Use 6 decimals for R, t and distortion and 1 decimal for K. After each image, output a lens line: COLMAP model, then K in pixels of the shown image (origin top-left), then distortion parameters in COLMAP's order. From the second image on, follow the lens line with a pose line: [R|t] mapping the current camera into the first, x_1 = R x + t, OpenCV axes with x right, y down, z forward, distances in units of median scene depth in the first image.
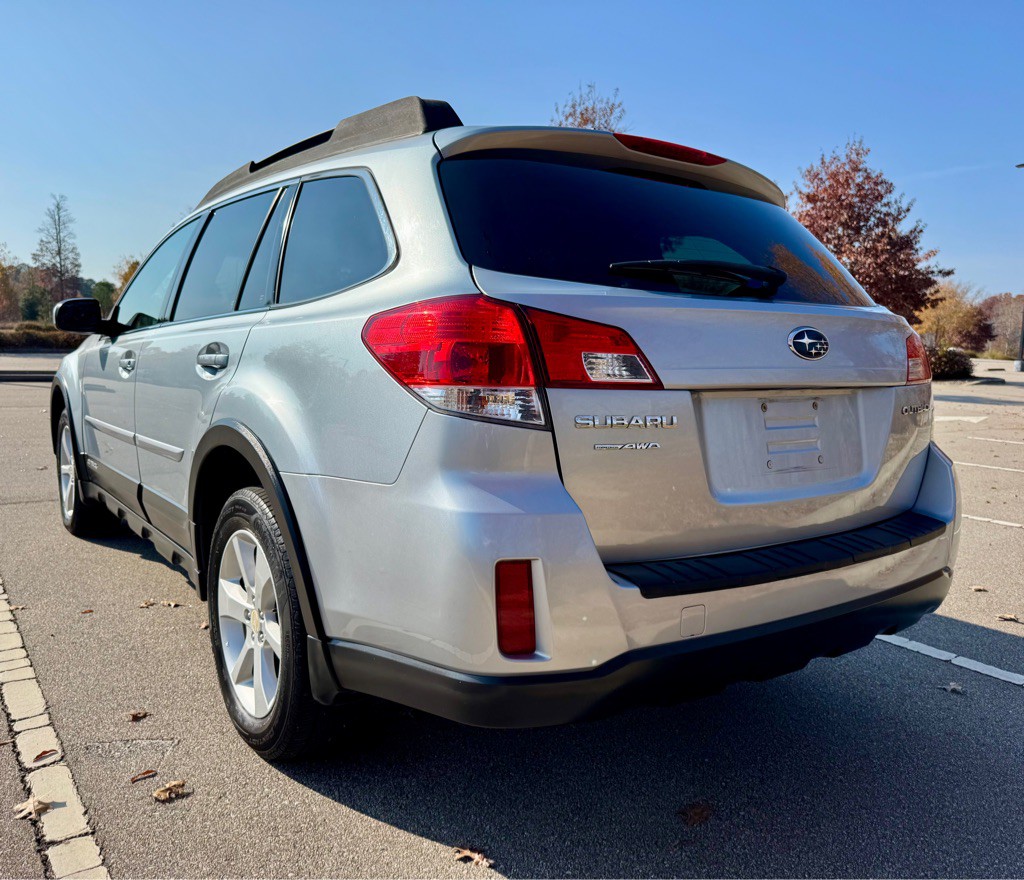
lens RADIAL K [[861.4, 0, 516.0], [0, 861.4, 439.1], [0, 0, 1]] dist [-0.005455, -0.000553]
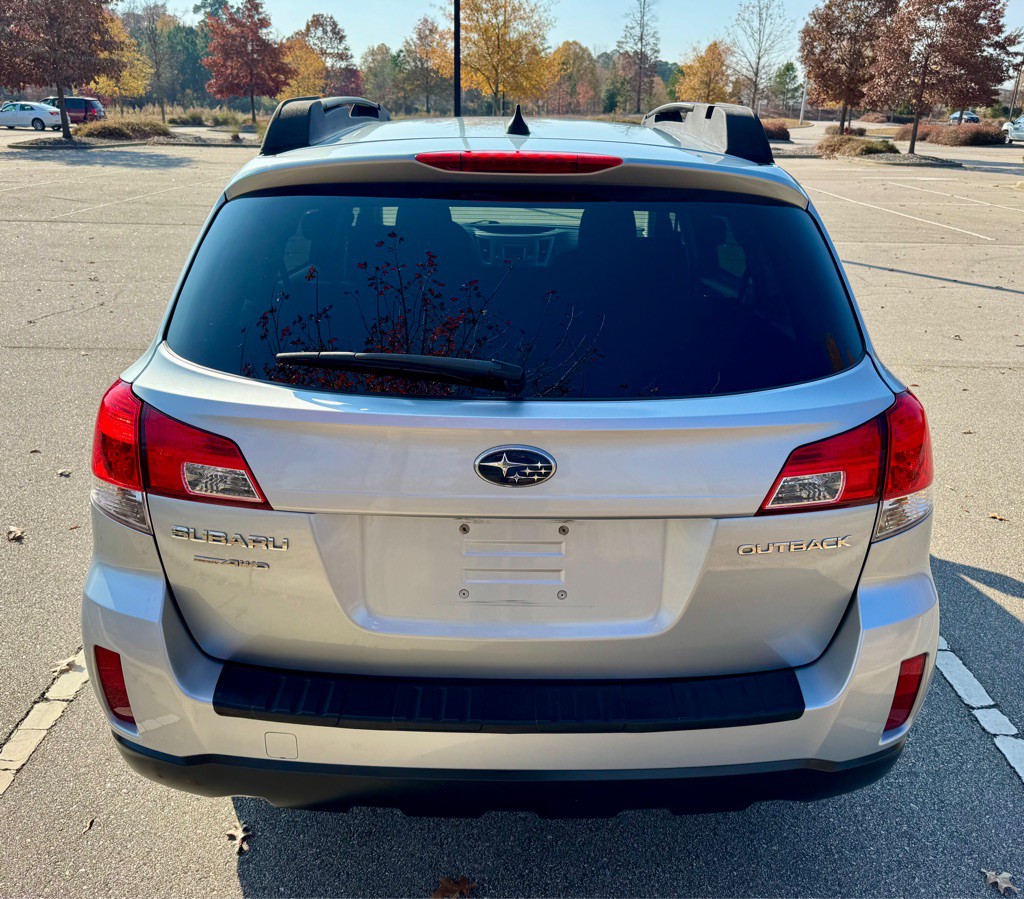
lens RADIAL K [[898.7, 0, 550.5], [0, 898.7, 446.0], [0, 0, 1]] dist [0.015372, -0.010882]
pose [[0.806072, 0.199838, -0.557058, 0.807699], [-0.059407, 0.963833, 0.259800, -0.339045], [0.588828, -0.176325, 0.788791, 0.362440]]
